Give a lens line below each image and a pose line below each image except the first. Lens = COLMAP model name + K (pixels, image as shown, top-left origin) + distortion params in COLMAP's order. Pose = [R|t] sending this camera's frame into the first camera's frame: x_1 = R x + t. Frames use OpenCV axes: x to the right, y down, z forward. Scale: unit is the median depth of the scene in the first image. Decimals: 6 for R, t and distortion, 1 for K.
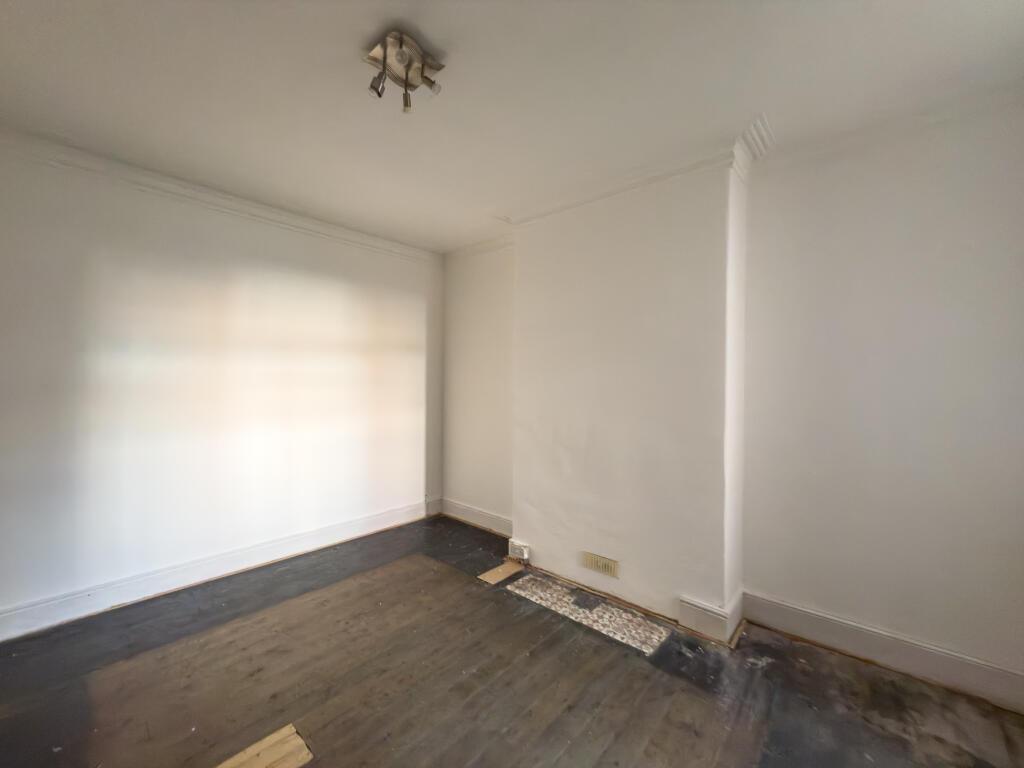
lens RADIAL K [[426.0, 0, 512.6], [0, 426.0, 384.8], [0, 0, 1]] dist [-0.001789, 0.000390]
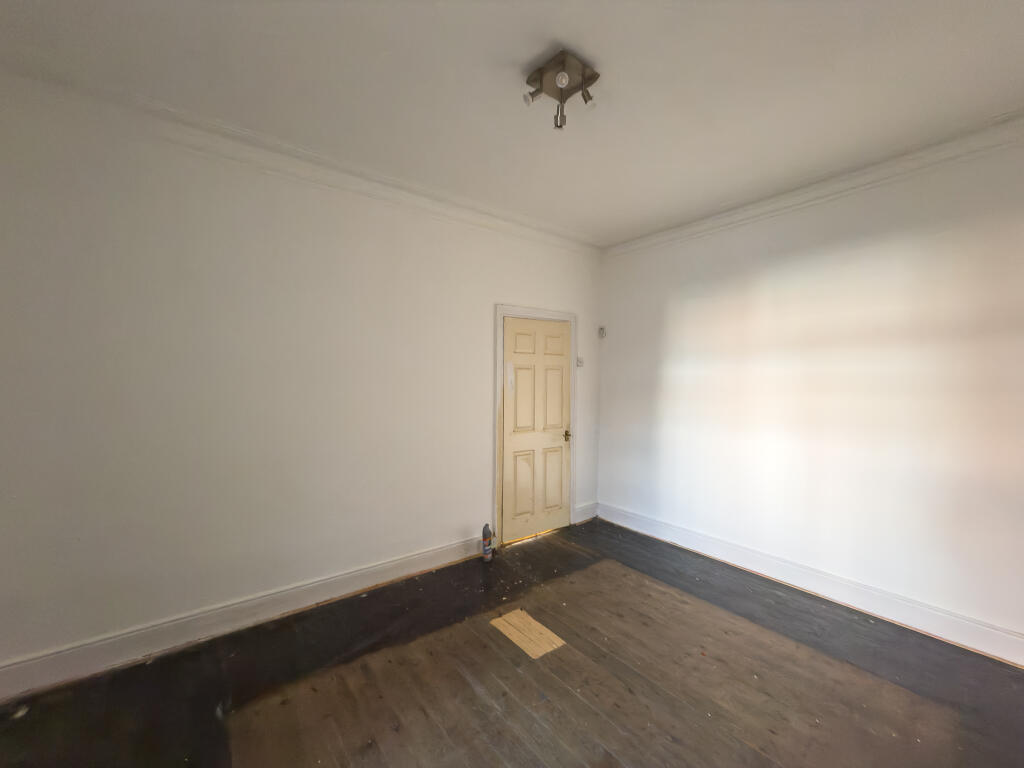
lens RADIAL K [[426.0, 0, 512.6], [0, 426.0, 384.8], [0, 0, 1]] dist [-0.001789, 0.000390]
pose [[-0.210443, 0.008049, -0.977573, 0.531667], [-0.021160, 0.999694, 0.012786, -0.008530], [0.977377, 0.023376, -0.210208, 0.737995]]
